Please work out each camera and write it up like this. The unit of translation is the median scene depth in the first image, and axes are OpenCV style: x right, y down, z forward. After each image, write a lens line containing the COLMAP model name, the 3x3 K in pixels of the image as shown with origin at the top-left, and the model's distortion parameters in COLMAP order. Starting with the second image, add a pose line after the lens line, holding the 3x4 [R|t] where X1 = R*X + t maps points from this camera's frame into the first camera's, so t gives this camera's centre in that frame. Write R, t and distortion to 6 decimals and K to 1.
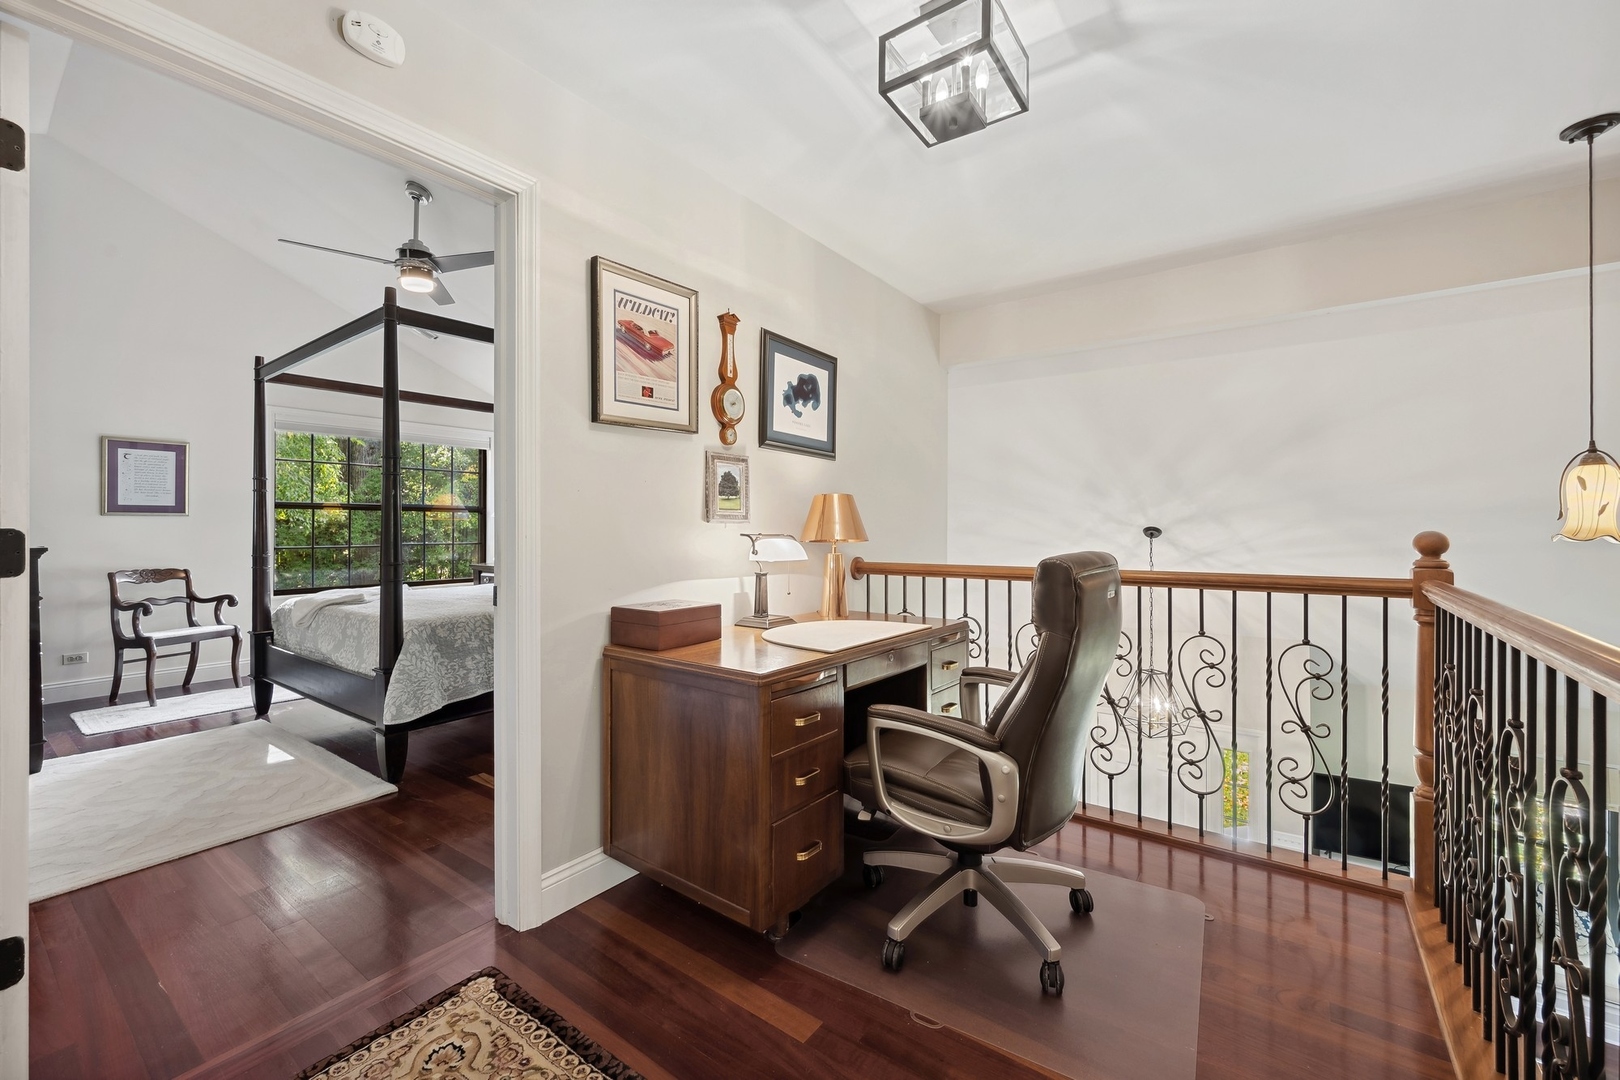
lens RADIAL K [[650.1, 0, 813.4], [0, 650.1, 529.0], [0, 0, 1]] dist [-0.000543, -0.000052]
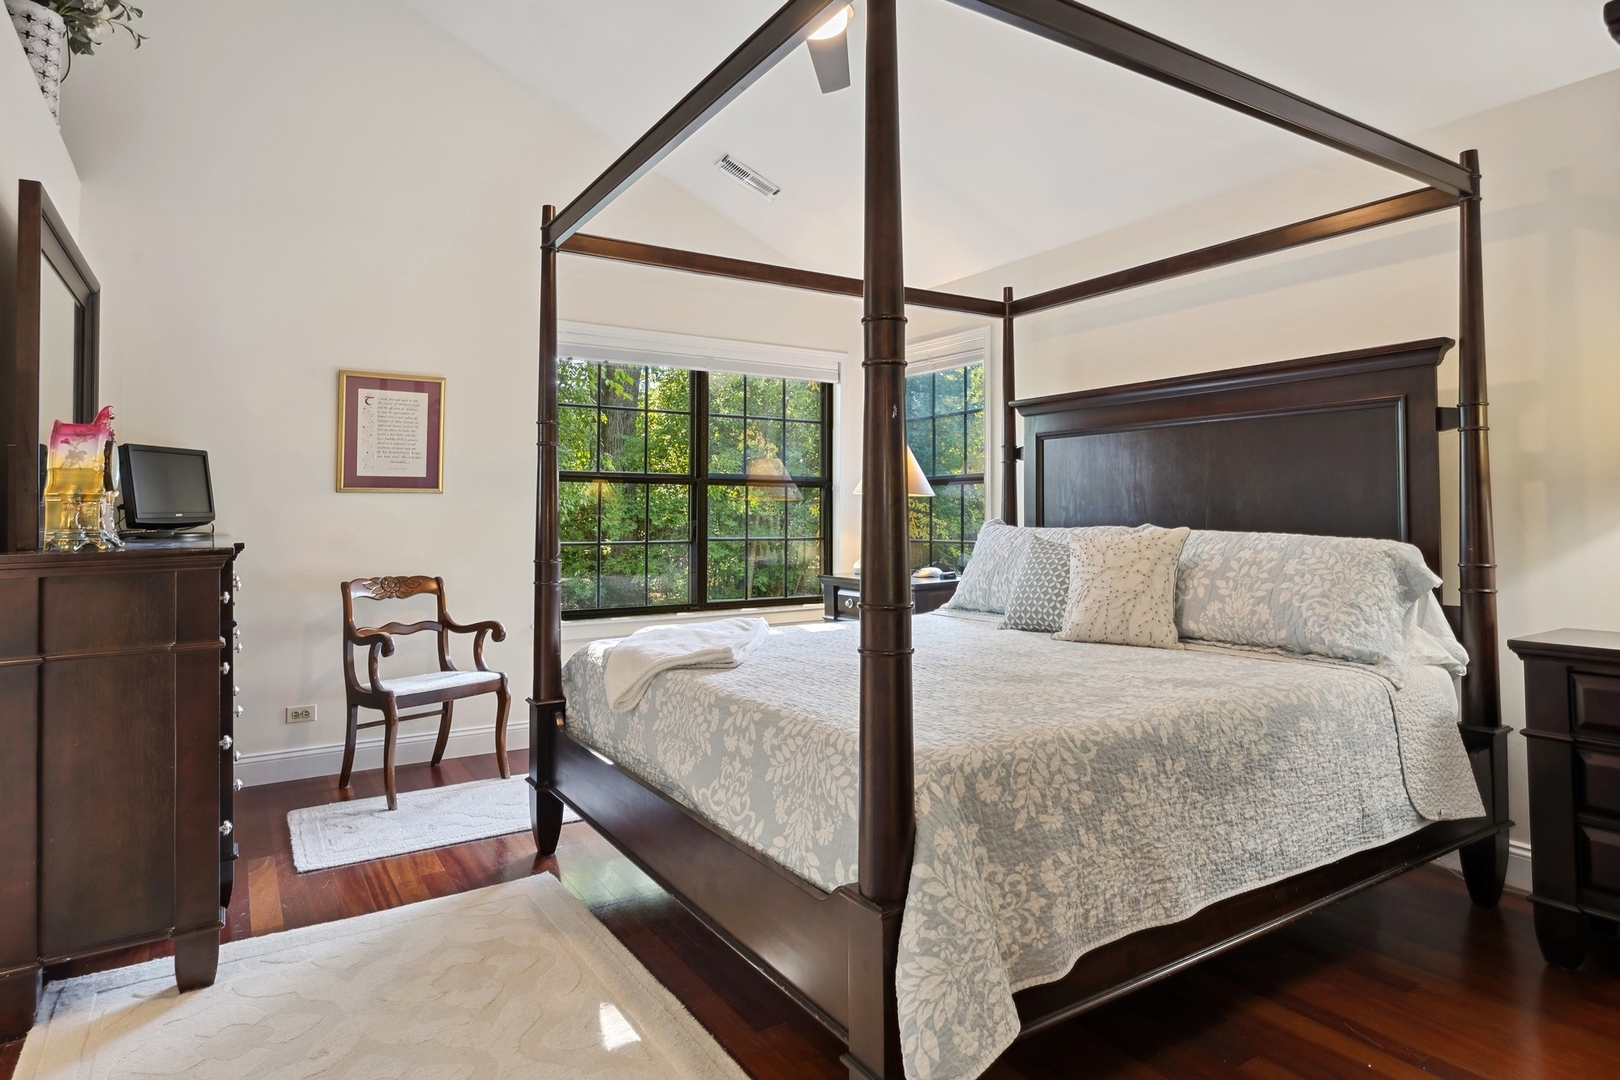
lens RADIAL K [[901.4, 0, 837.1], [0, 901.4, 486.9], [0, 0, 1]] dist [0.002086, -0.000128]
pose [[0.939873, -0.009627, -0.341388, -0.324571], [-0.001523, 0.999475, -0.032378, 0.002160], [0.341520, 0.030952, 0.939365, 0.329728]]
